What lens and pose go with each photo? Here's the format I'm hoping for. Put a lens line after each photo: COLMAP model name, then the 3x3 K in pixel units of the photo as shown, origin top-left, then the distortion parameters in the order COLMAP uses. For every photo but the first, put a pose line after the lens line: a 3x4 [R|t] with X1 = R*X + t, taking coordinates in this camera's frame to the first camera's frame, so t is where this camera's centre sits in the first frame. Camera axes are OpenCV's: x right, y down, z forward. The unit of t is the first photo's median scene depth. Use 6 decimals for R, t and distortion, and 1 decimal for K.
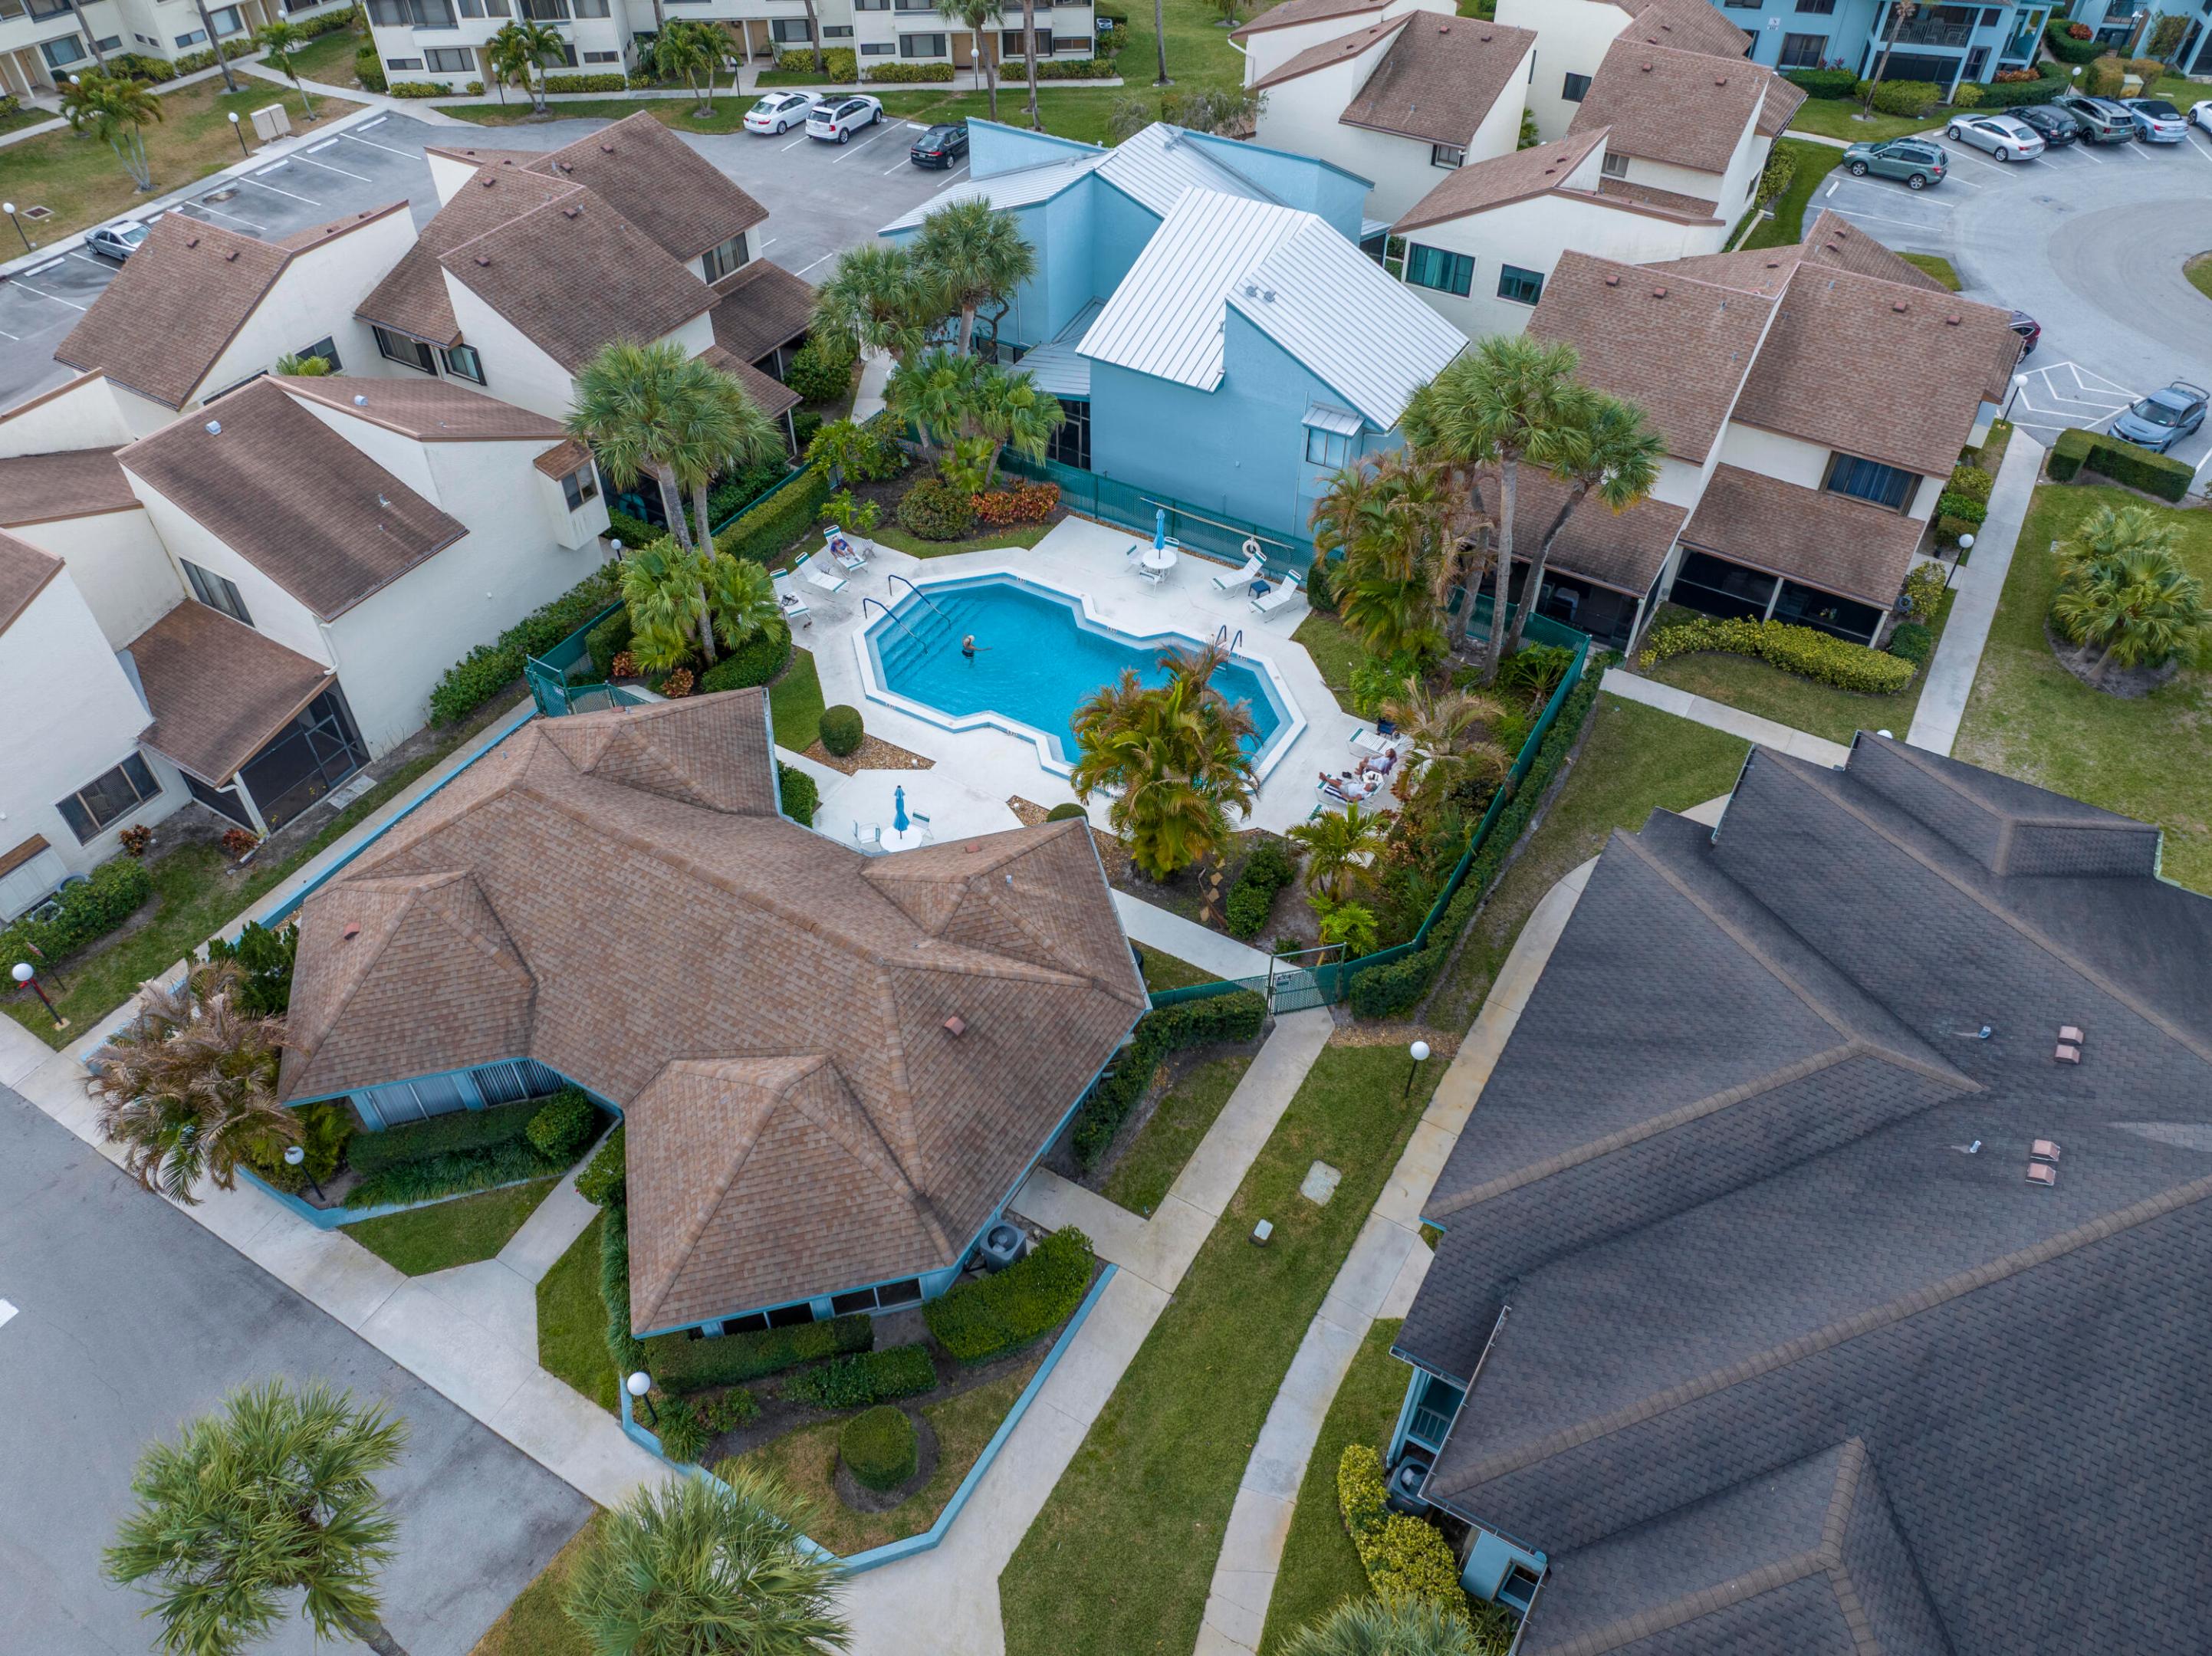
lens RADIAL K [[1568.7, 0, 1106.0], [0, 1568.7, 827.5], [0, 0, 1]] dist [-0.011156, -0.010115]
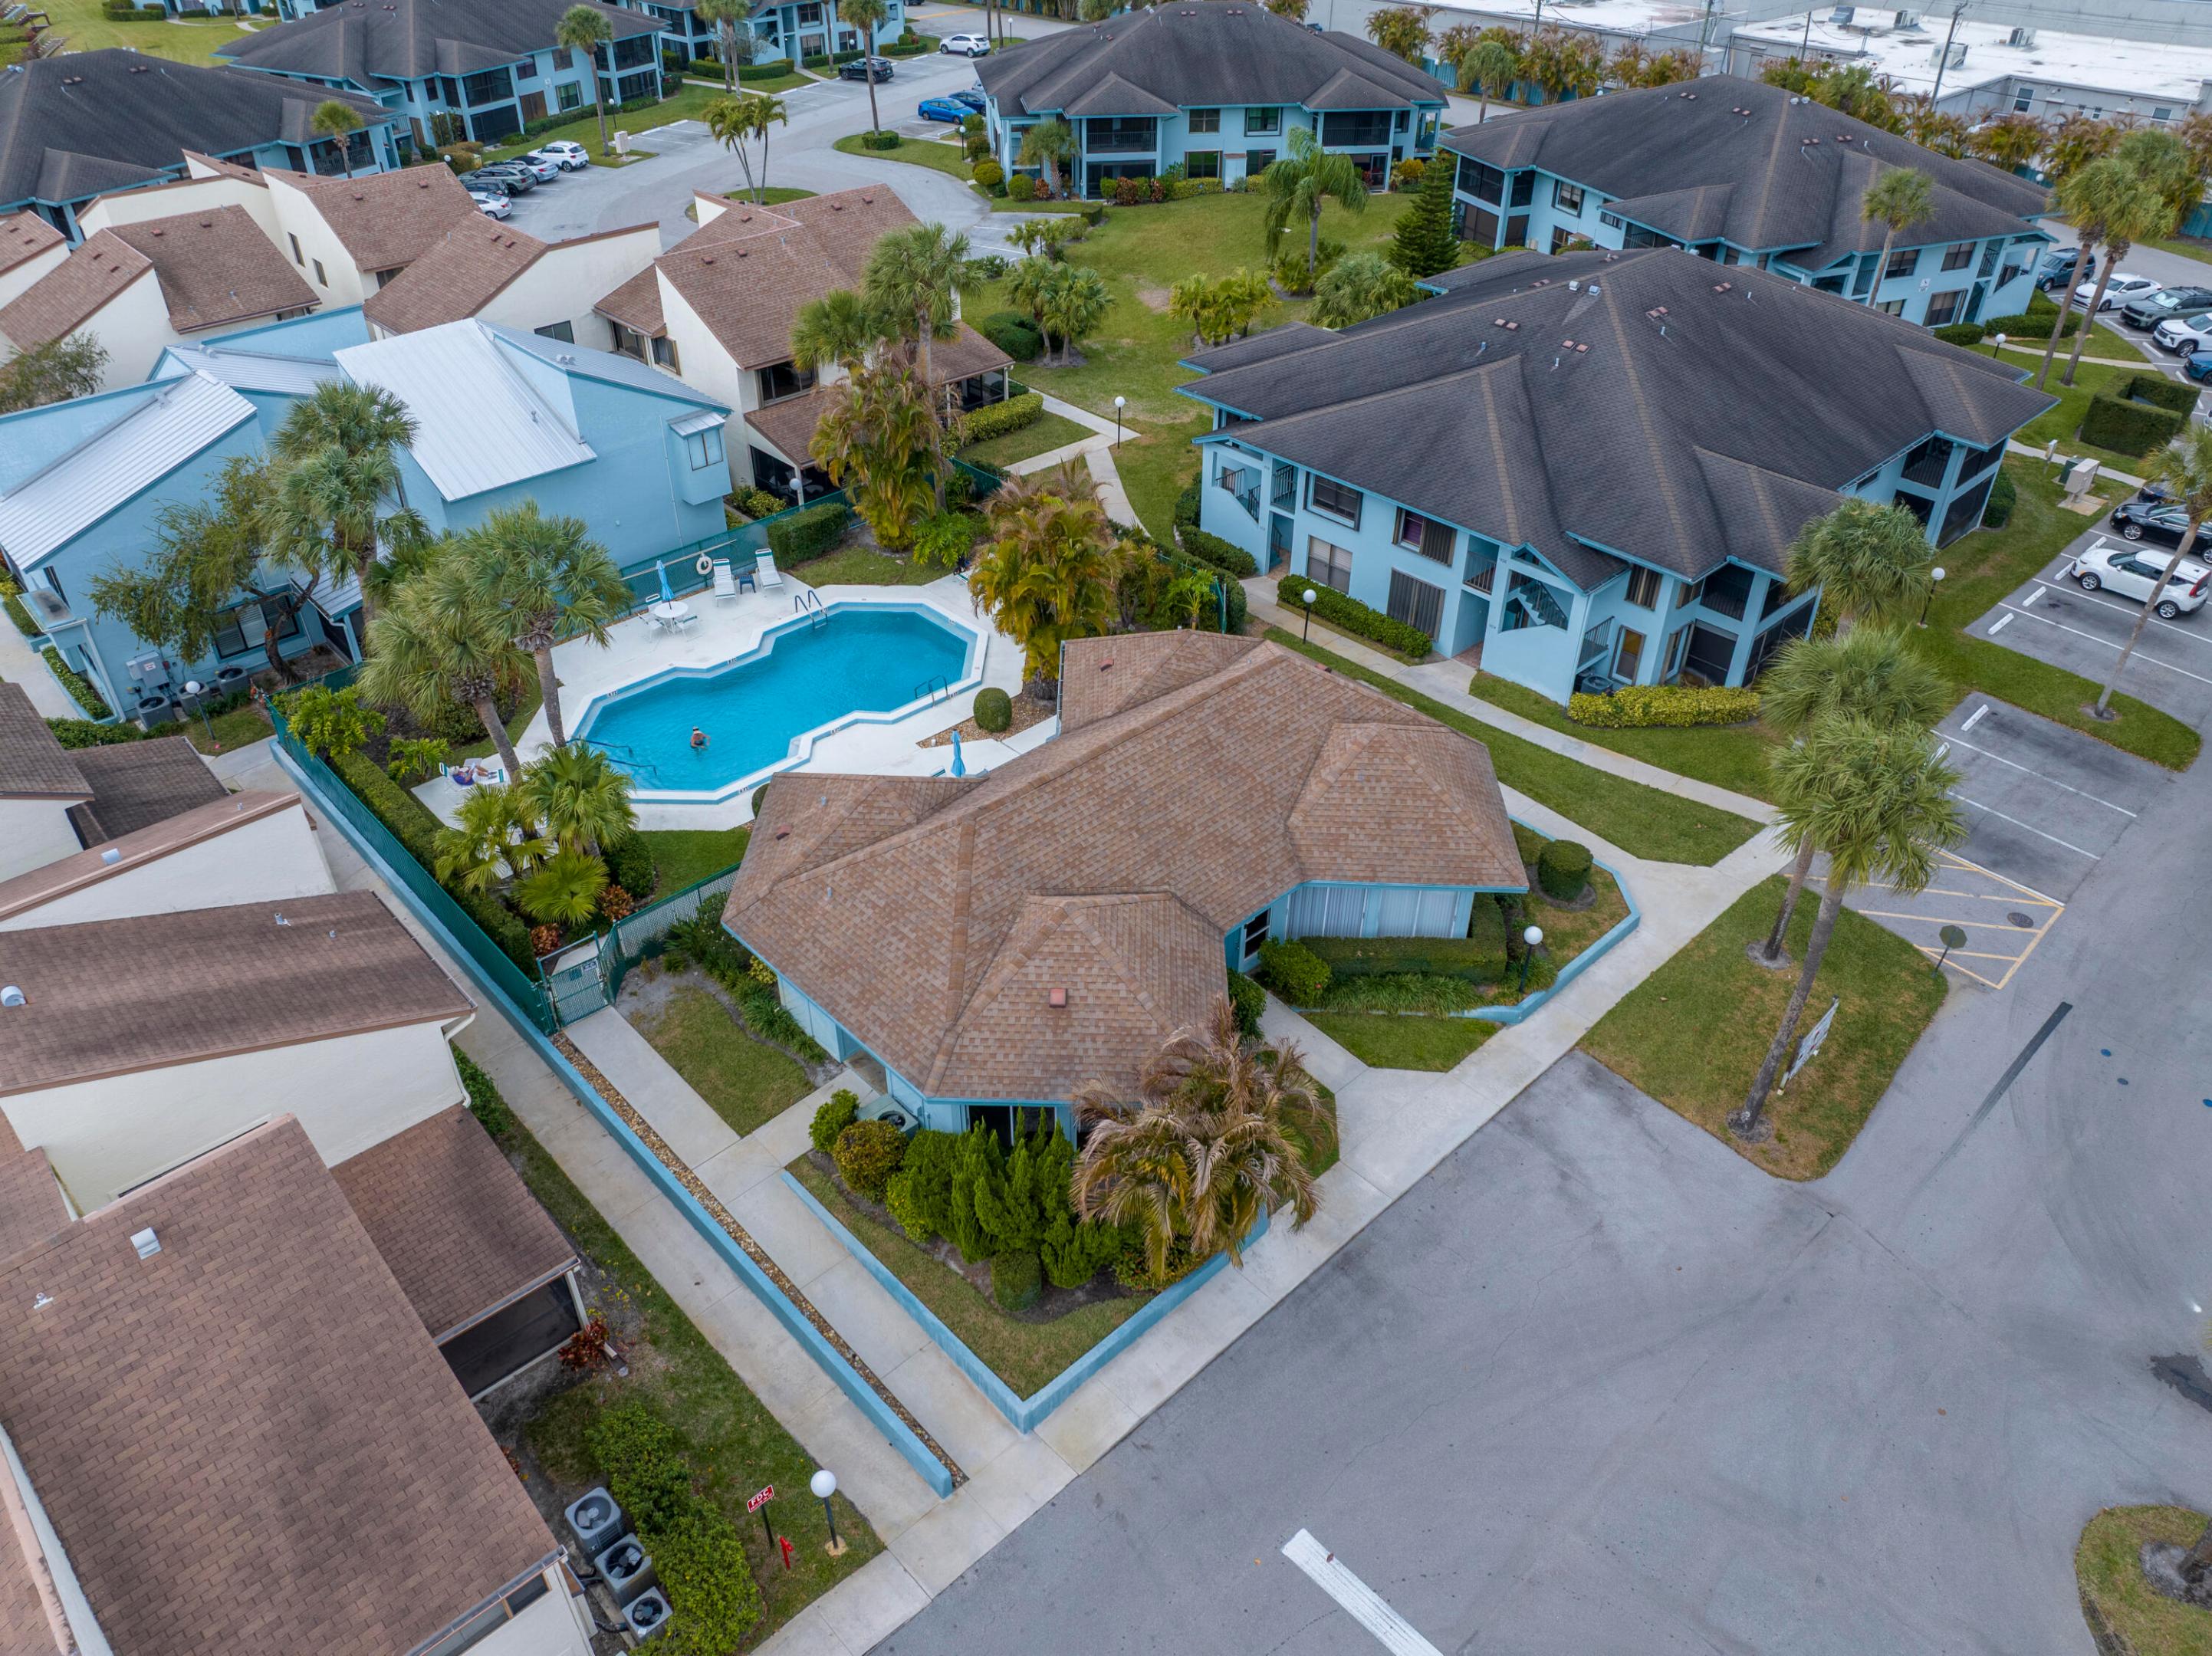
lens RADIAL K [[1568.7, 0, 1107.5], [0, 1568.7, 822.5], [0, 0, 1]] dist [-0.011156, -0.010115]
pose [[0.267215, -0.557256, 0.786169, -0.953527], [0.669425, 0.694188, 0.264523, -0.190483], [-0.693157, 0.455597, 0.558539, 0.360803]]
